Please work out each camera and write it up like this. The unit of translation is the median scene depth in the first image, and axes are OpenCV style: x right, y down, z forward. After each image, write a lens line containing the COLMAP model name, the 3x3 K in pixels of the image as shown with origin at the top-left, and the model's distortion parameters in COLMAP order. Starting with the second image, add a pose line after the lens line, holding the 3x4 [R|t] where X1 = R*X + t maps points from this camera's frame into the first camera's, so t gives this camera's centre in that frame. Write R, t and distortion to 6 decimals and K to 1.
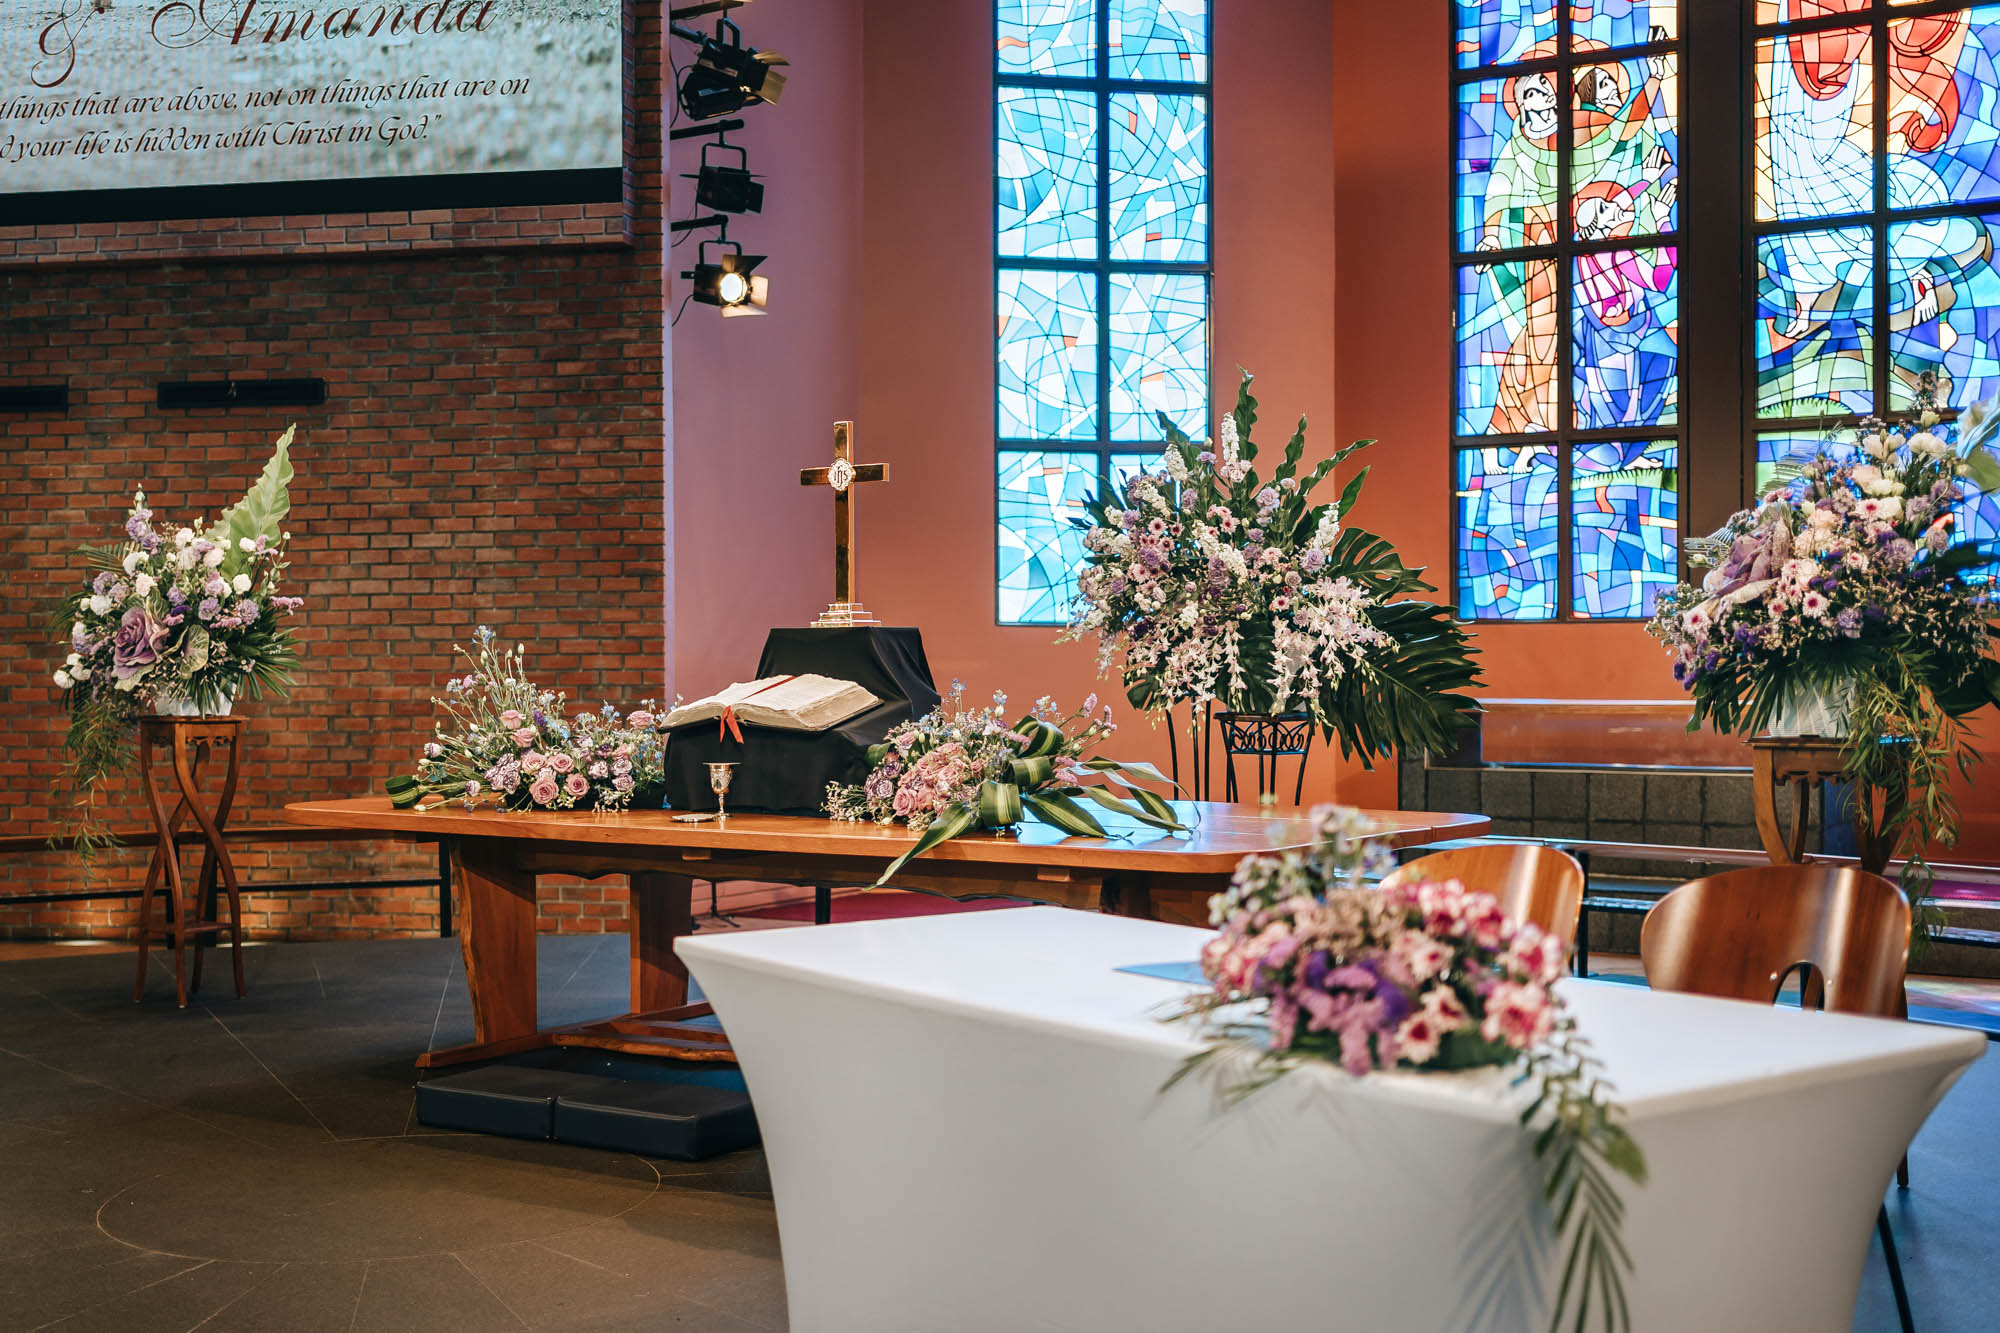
lens RADIAL K [[2294.1, 0, 1000.0], [0, 2294.1, 666.5], [0, 0, 1]] dist [-0.005100, 0.002891]
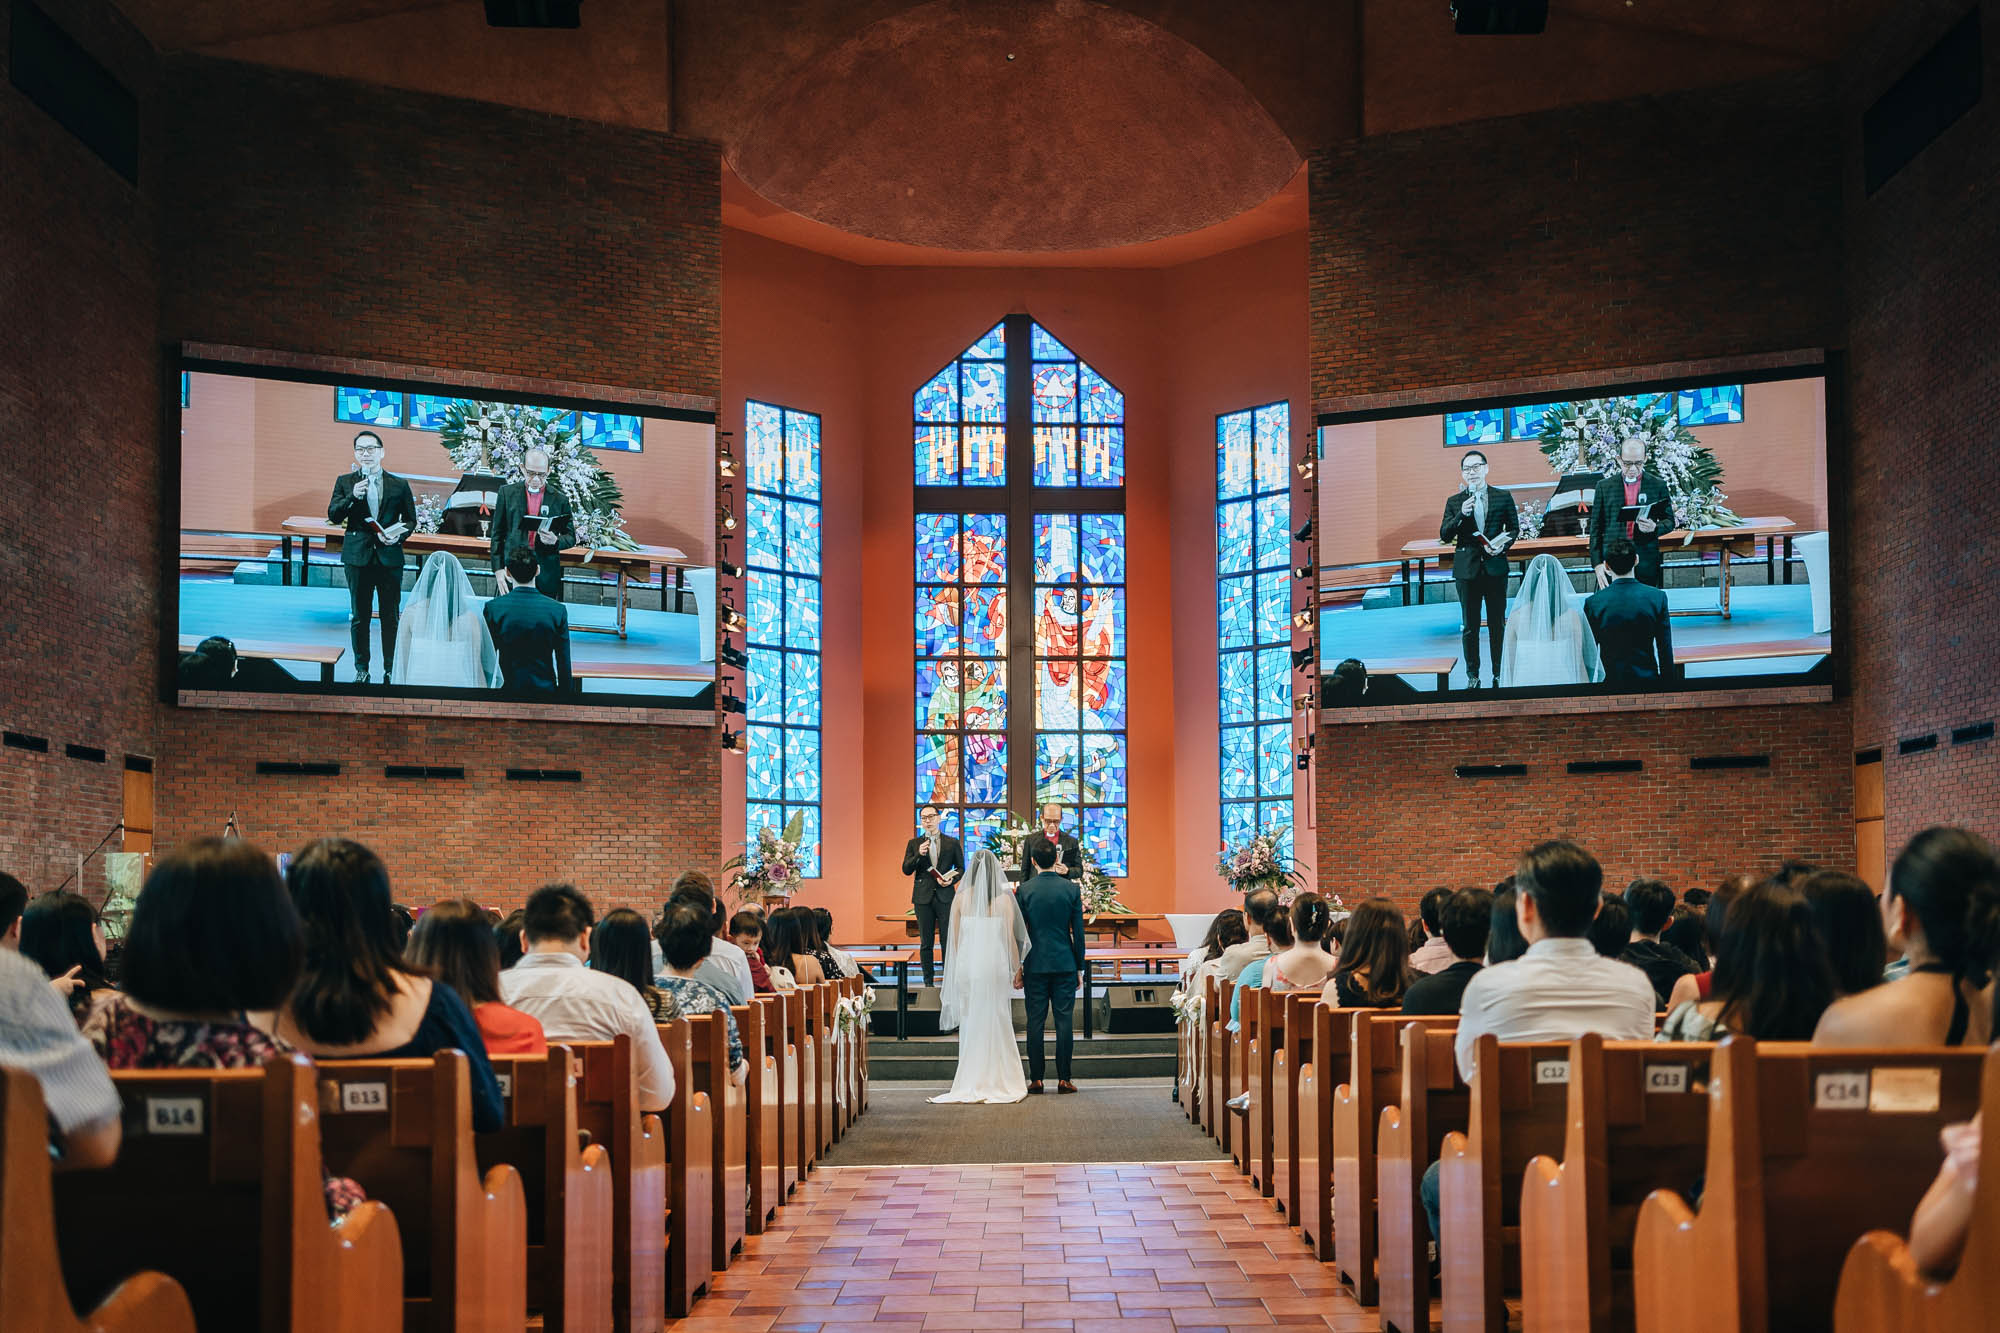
lens RADIAL K [[2006.2, 0, 1090.0], [0, 2006.2, 853.6], [0, 0, 1]] dist [-0.007330, -0.008715]
pose [[0.820500, 0.019798, 0.571304, -0.982951], [0.004906, 0.999119, -0.041669, 0.049907], [-0.571625, 0.036992, 0.819680, -0.975590]]
